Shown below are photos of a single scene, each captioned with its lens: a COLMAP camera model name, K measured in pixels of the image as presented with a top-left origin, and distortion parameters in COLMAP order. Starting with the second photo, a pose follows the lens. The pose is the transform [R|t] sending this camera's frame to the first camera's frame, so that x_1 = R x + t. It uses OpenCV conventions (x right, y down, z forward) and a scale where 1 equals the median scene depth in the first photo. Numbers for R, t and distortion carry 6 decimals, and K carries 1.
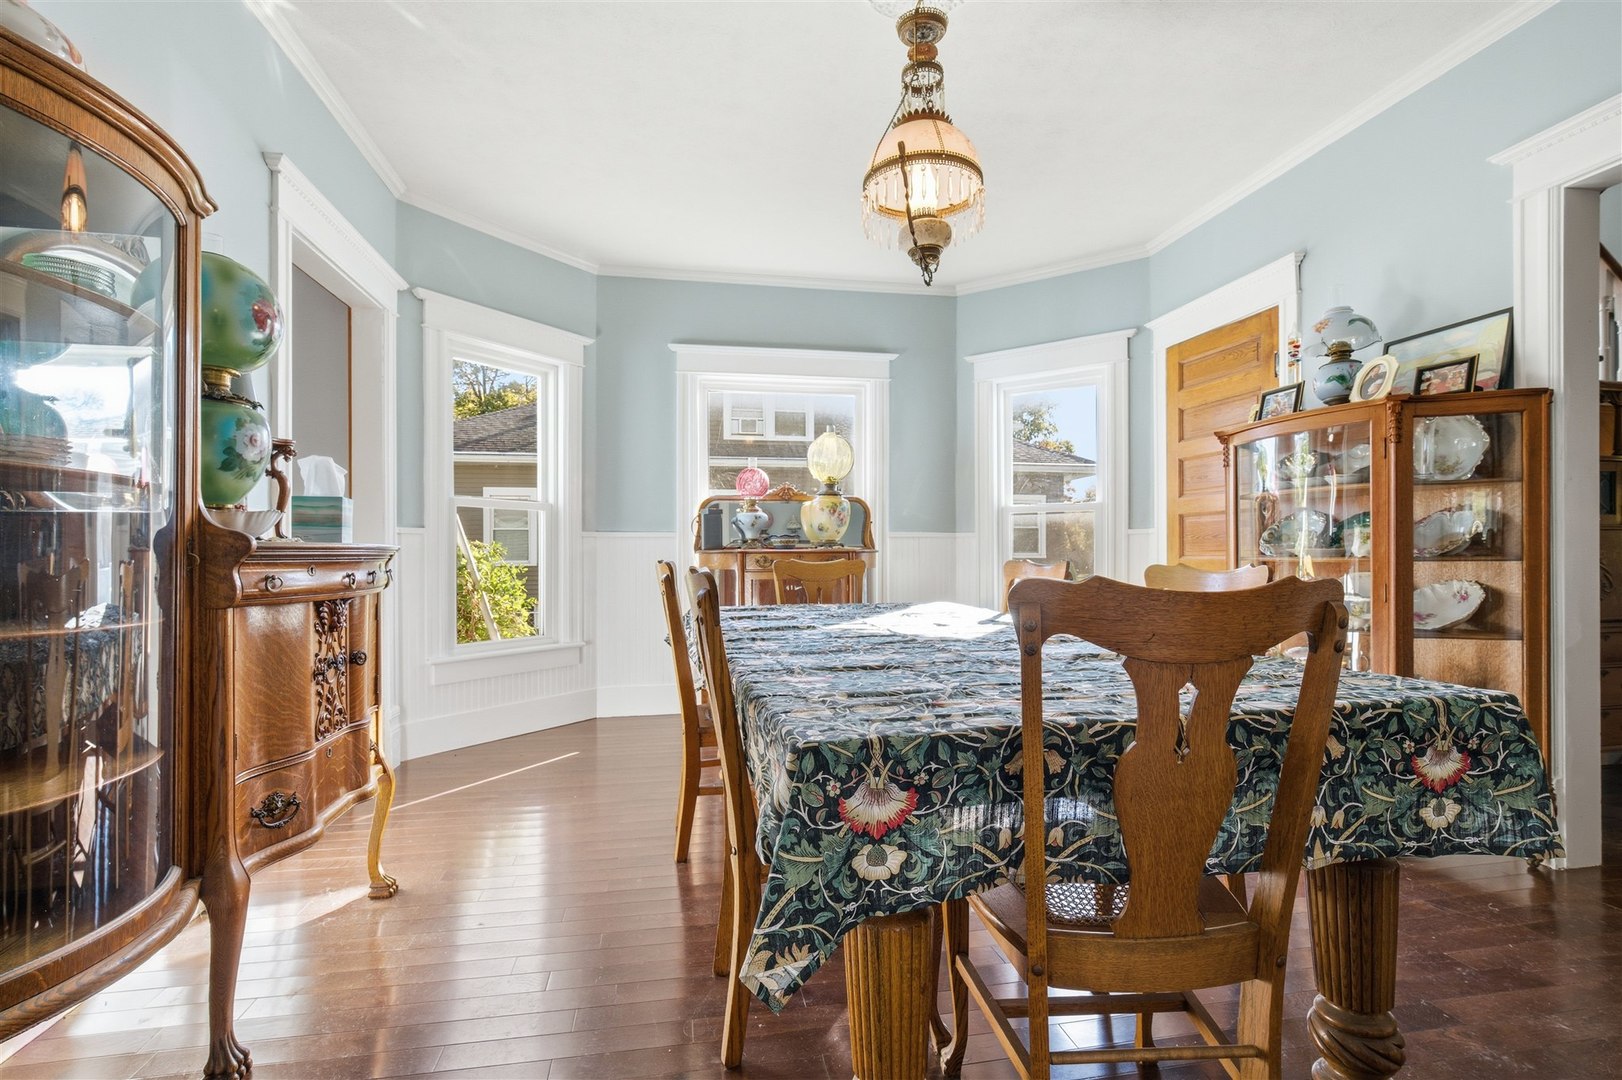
lens RADIAL K [[763.2, 0, 811.8], [0, 763.2, 554.7], [0, 0, 1]] dist [-0.000061, 0.001458]
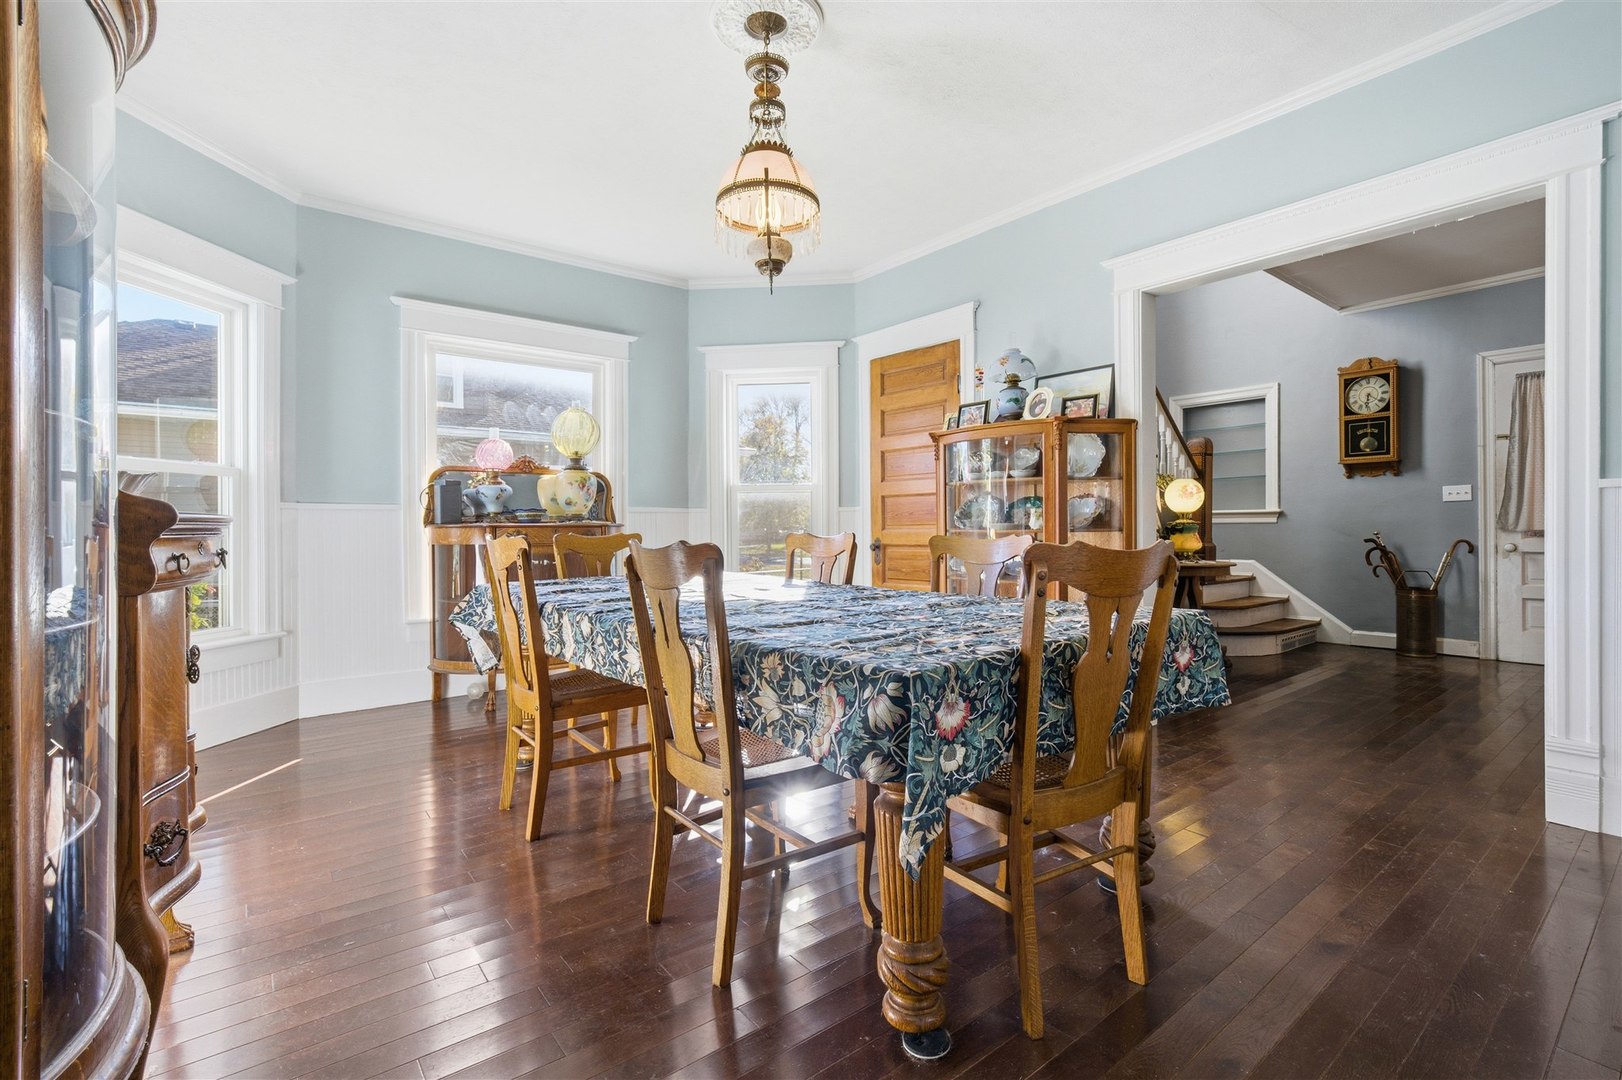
lens RADIAL K [[739.6, 0, 808.6], [0, 739.6, 528.0], [0, 0, 1]] dist [0.001379, 0.000371]
pose [[0.883431, -0.001666, 0.468558, -0.260351], [0.002526, 0.999996, -0.001207, 0.001185], [-0.468554, 0.002250, 0.883432, -0.008157]]
